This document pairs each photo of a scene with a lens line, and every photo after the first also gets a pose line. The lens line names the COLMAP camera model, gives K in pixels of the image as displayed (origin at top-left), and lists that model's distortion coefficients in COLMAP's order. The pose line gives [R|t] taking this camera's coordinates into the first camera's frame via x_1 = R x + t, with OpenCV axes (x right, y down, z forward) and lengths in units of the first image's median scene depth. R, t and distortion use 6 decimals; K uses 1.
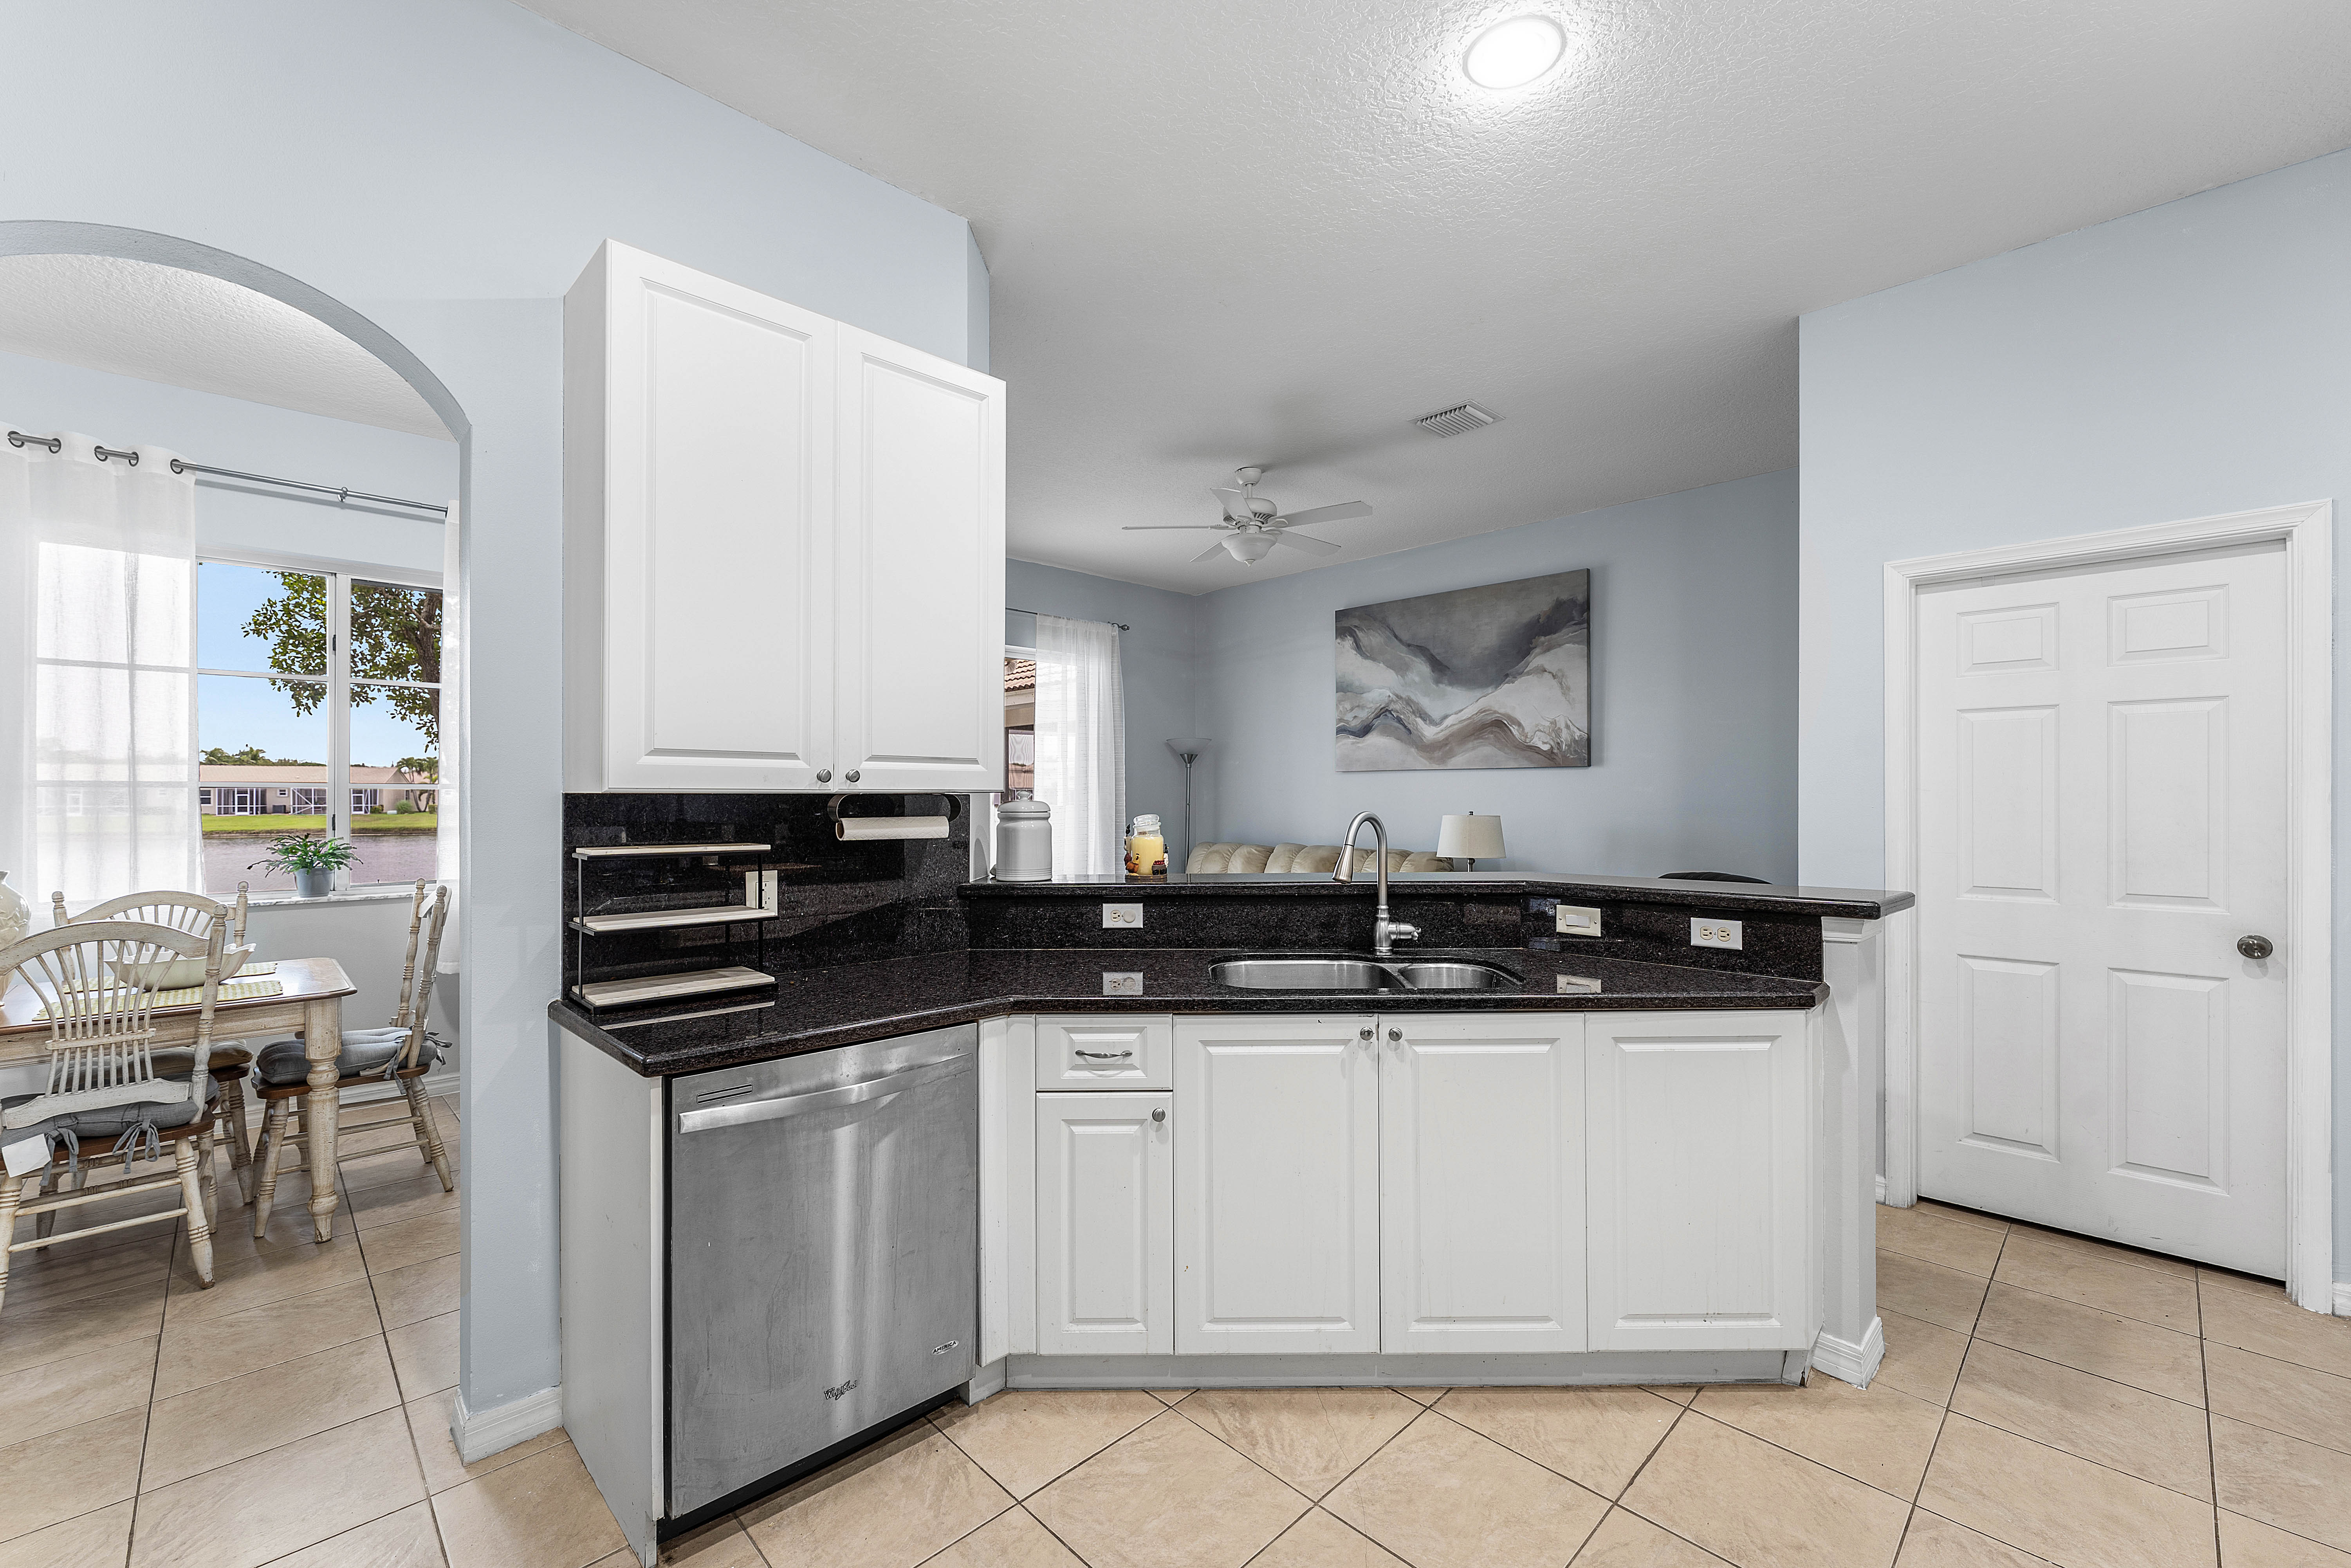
lens RADIAL K [[968.0, 0, 1189.9], [0, 968.0, 798.3], [0, 0, 1]] dist [-0.001203, 0.000296]
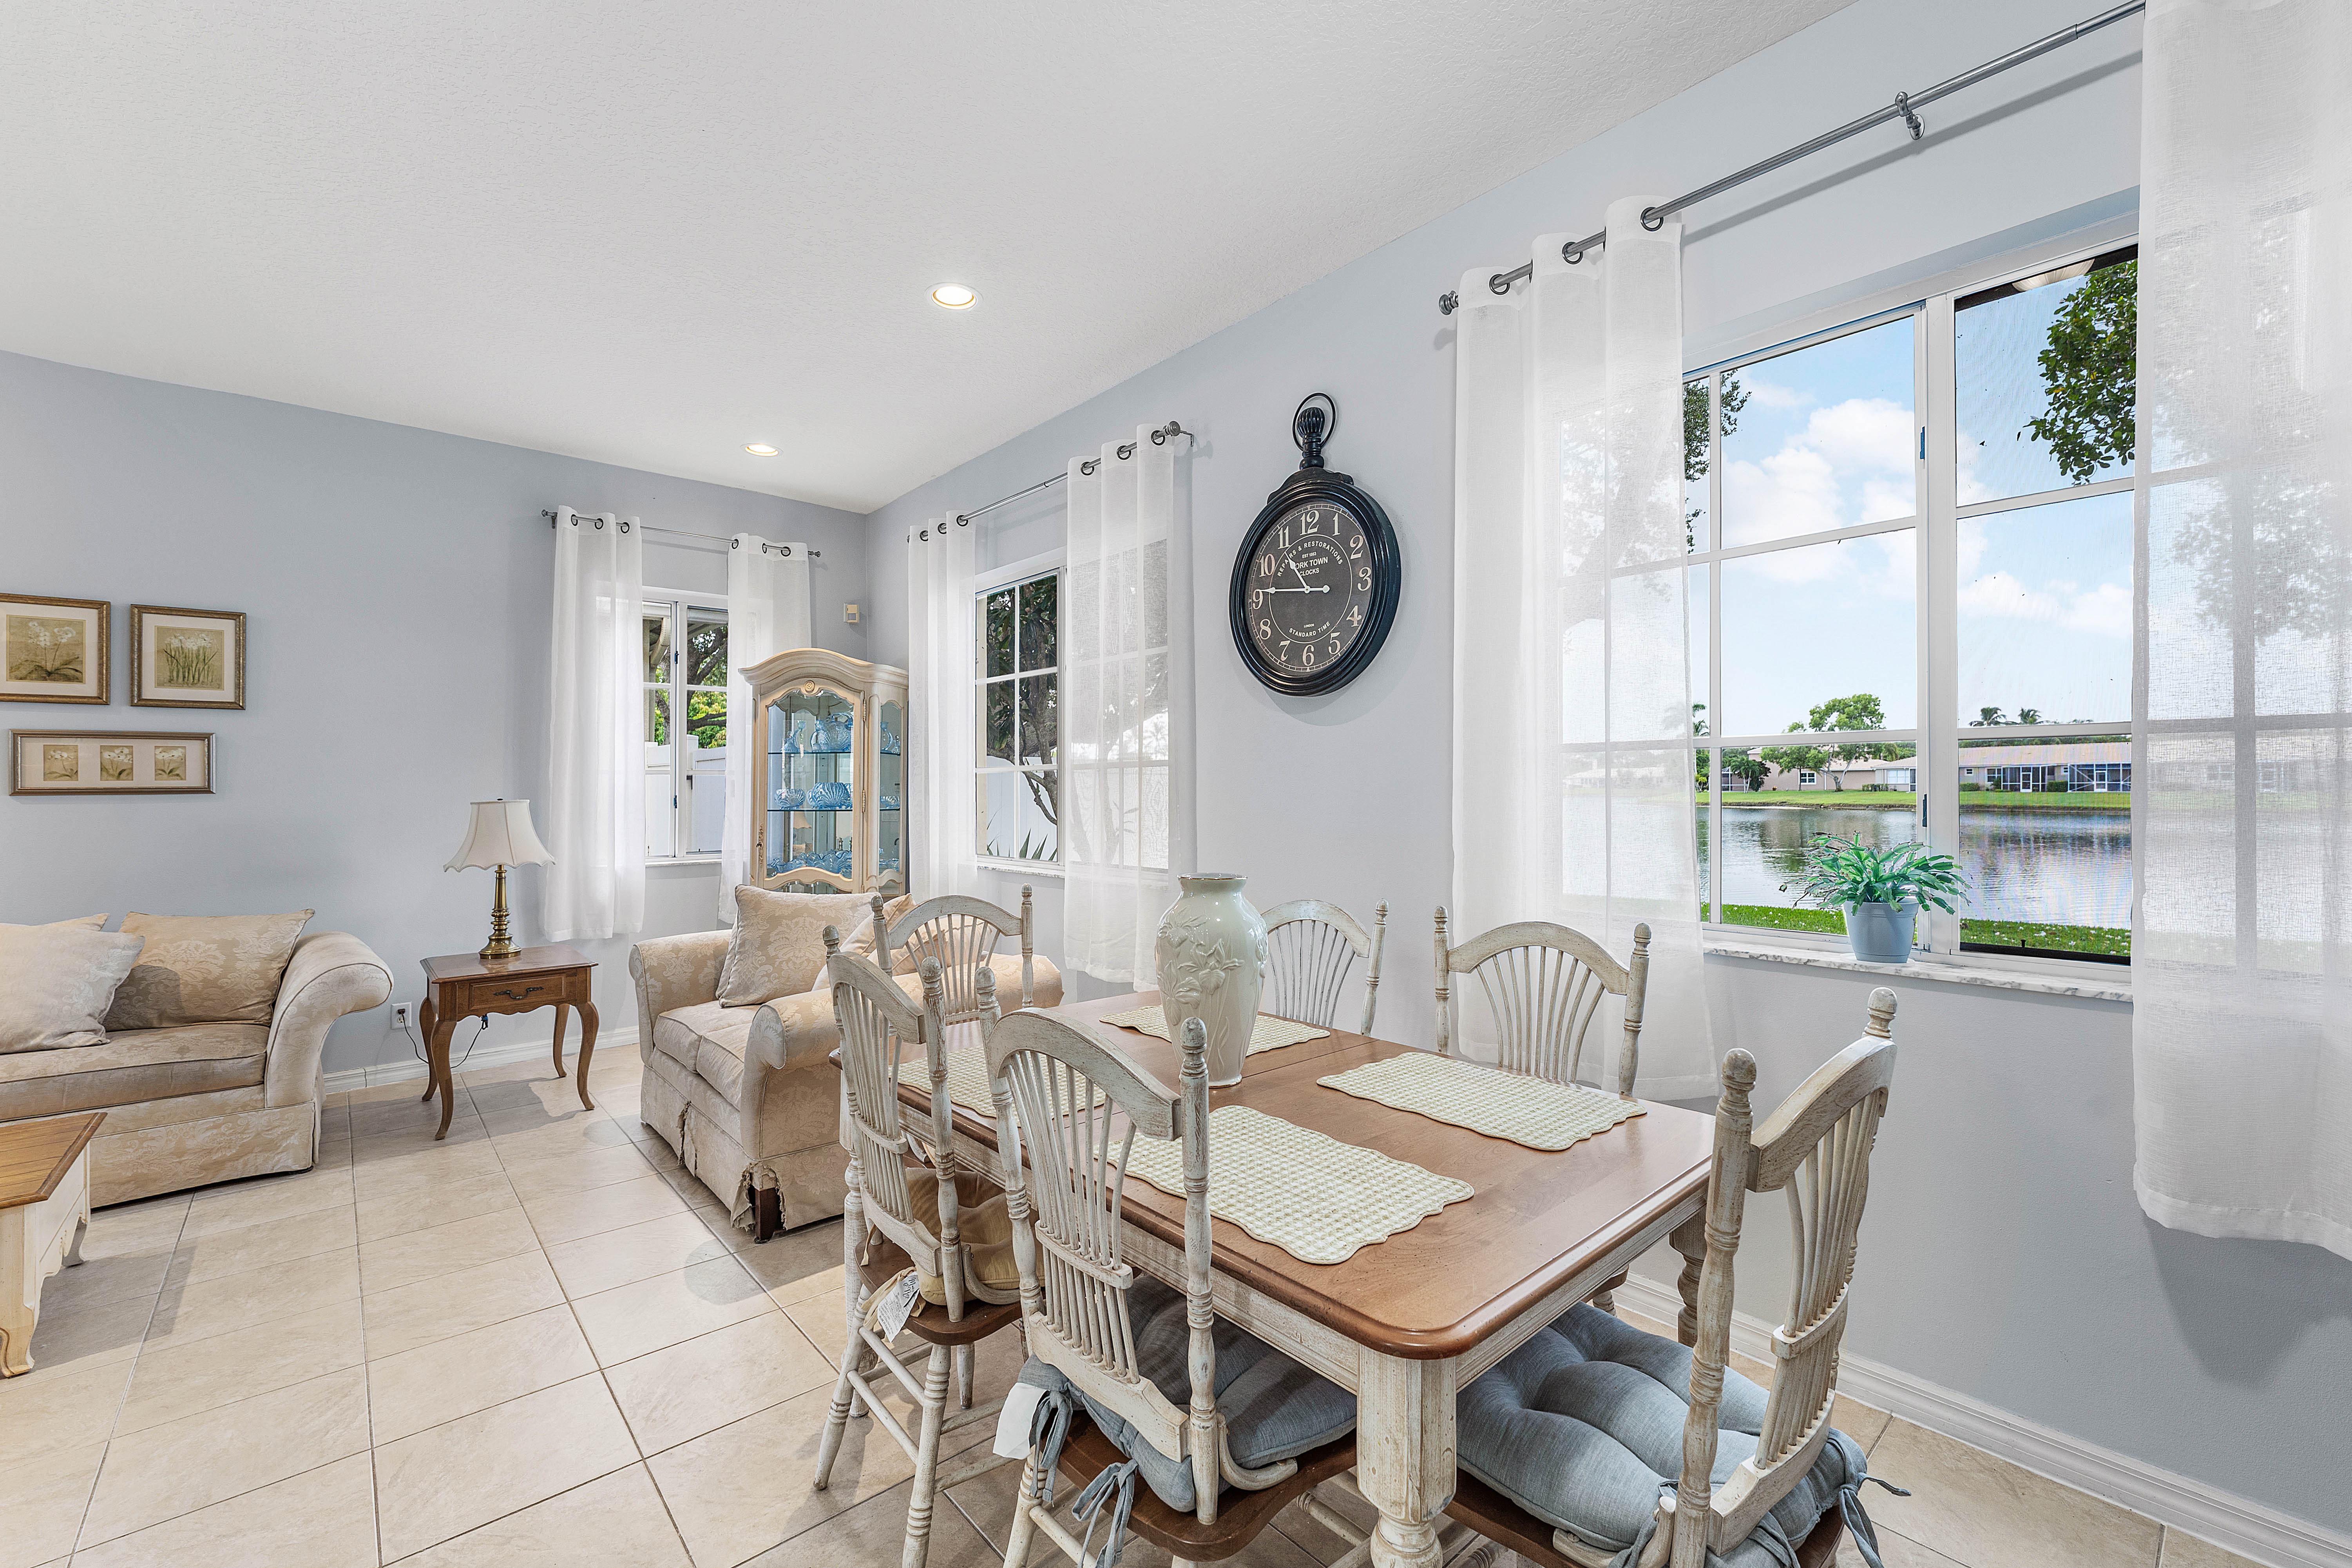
lens RADIAL K [[968.4, 0, 1168.4], [0, 968.4, 764.9], [0, 0, 1]] dist [-0.001203, 0.000296]
pose [[-0.061208, -0.018169, -0.997960, -0.268053], [0.009058, 0.999783, -0.018758, 0.005898], [0.998084, -0.010188, -0.061030, 0.458663]]
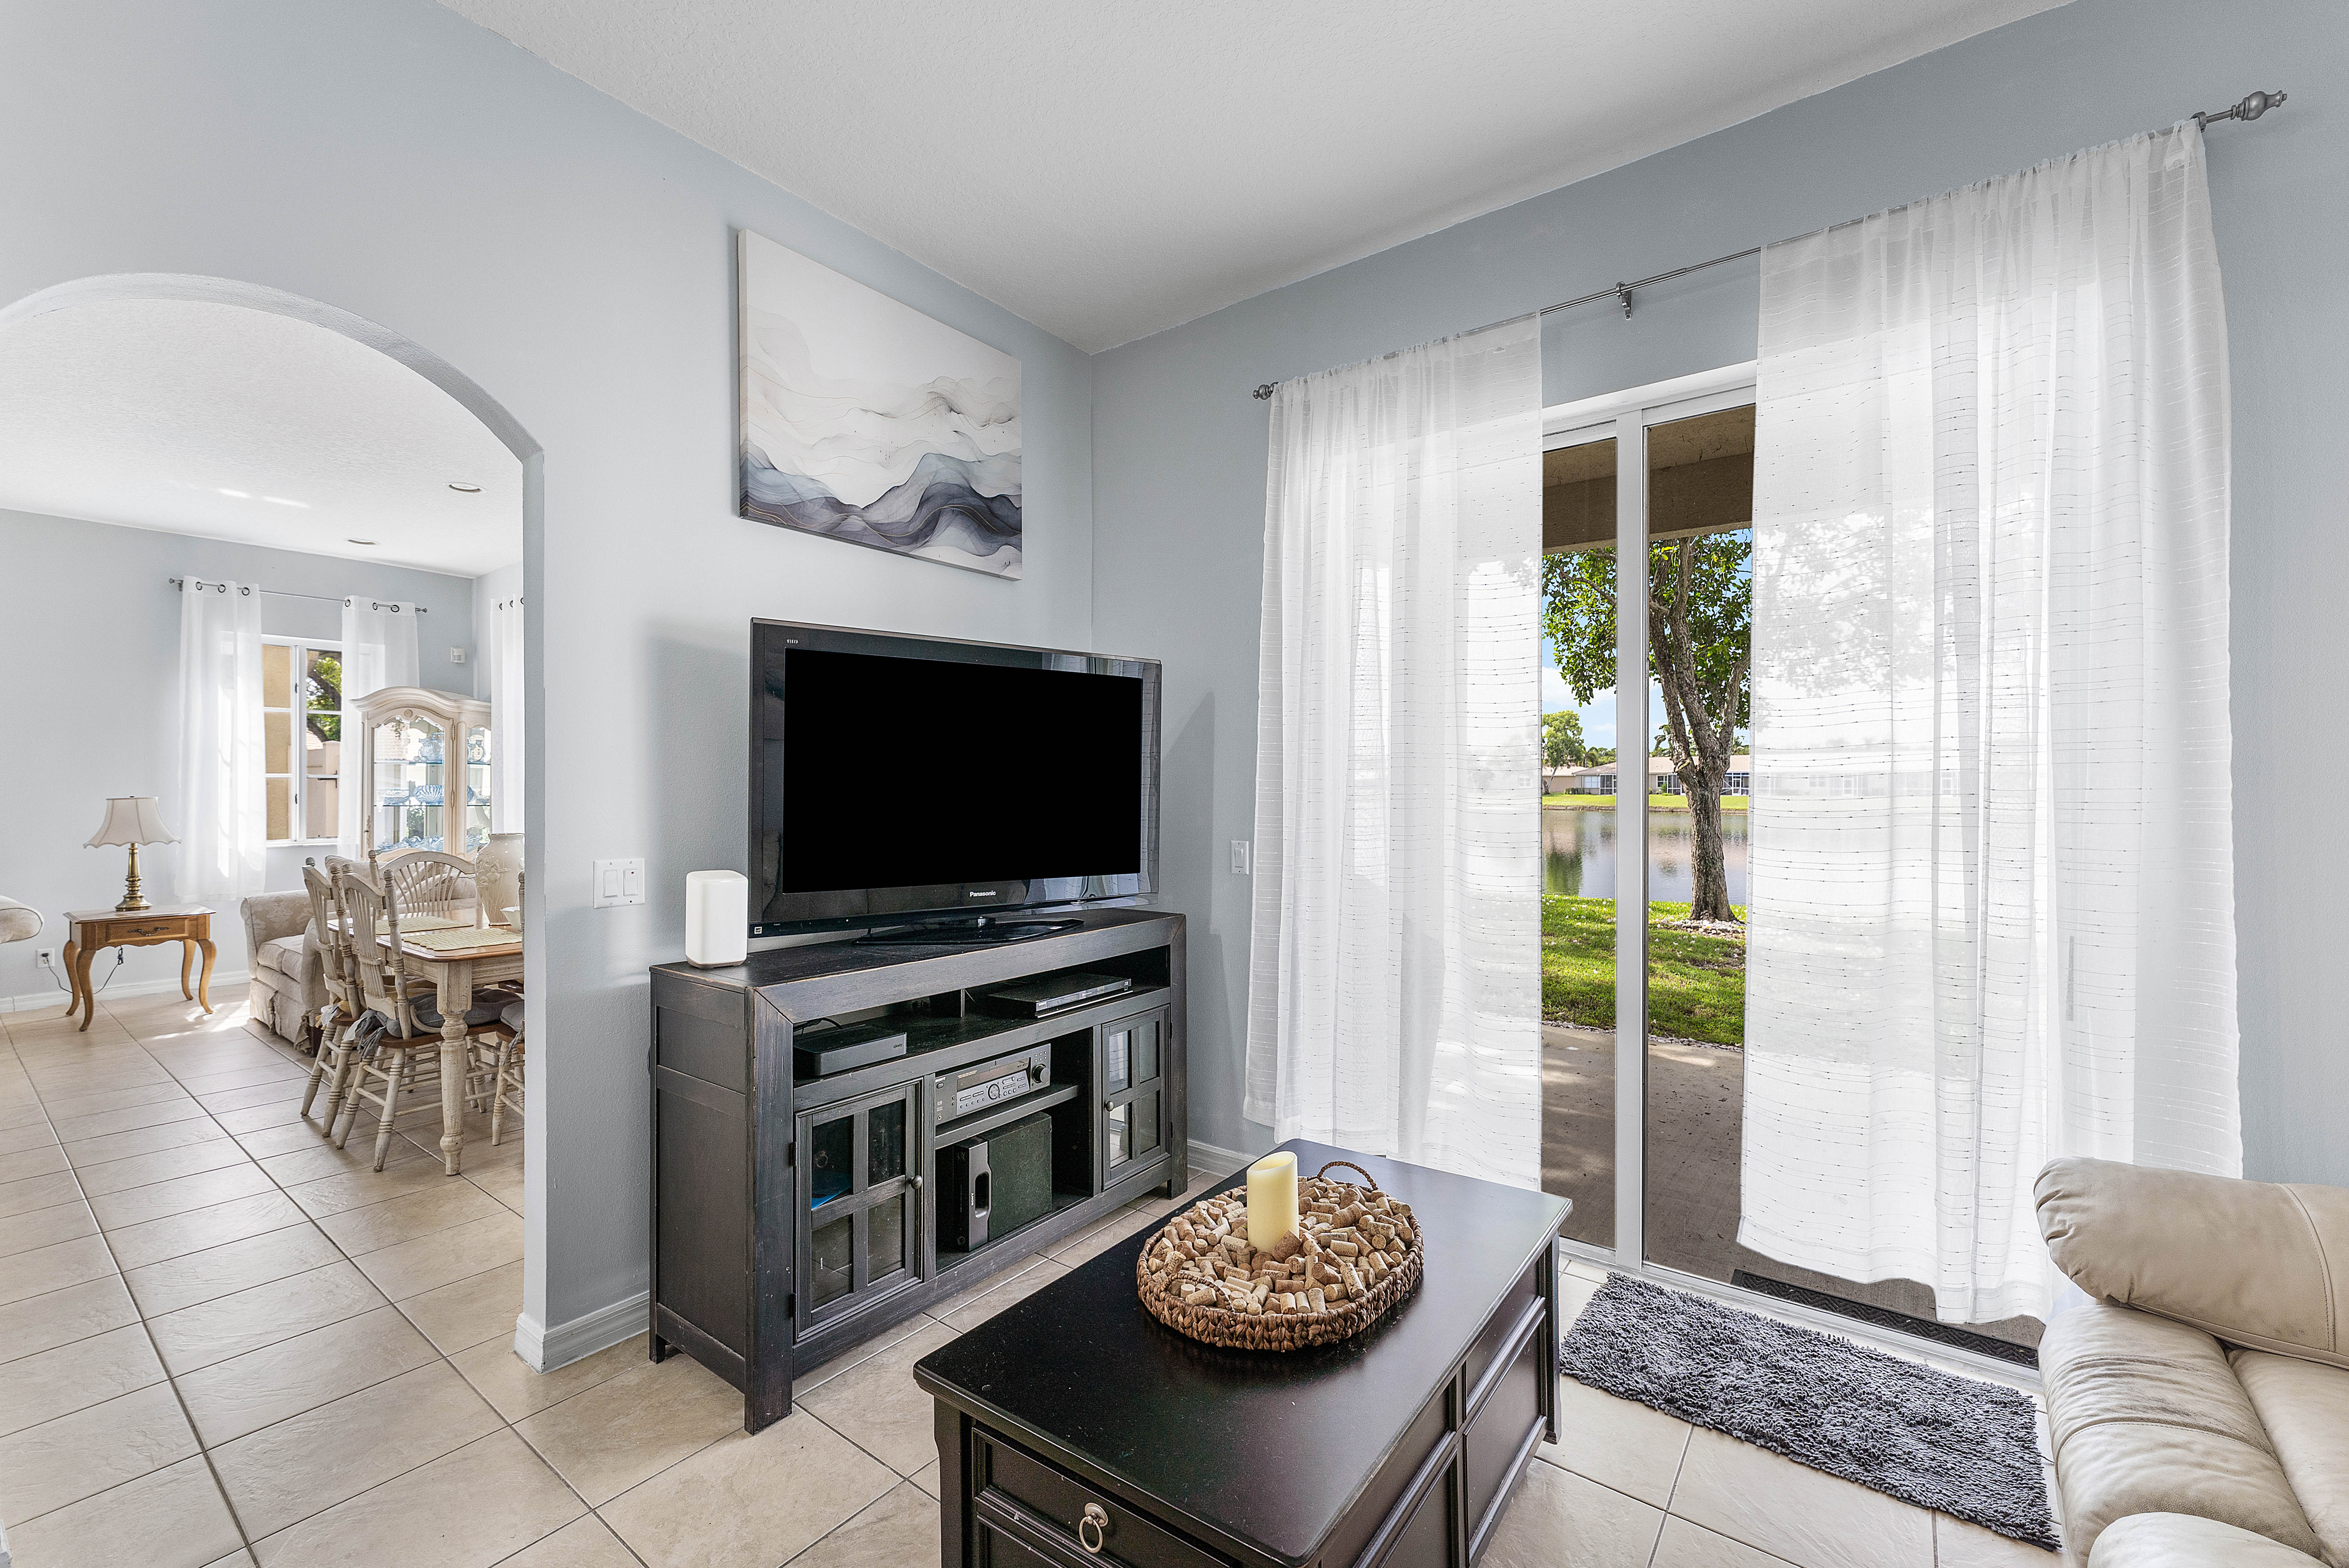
lens RADIAL K [[967.3, 0, 1171.7], [0, 967.3, 784.7], [0, 0, 1]] dist [-0.001203, 0.000296]
pose [[0.150272, 0.003433, -0.988639, 0.165304], [0.000255, 0.999994, 0.003511, -0.001804], [0.988645, -0.000780, 0.150270, 0.808648]]
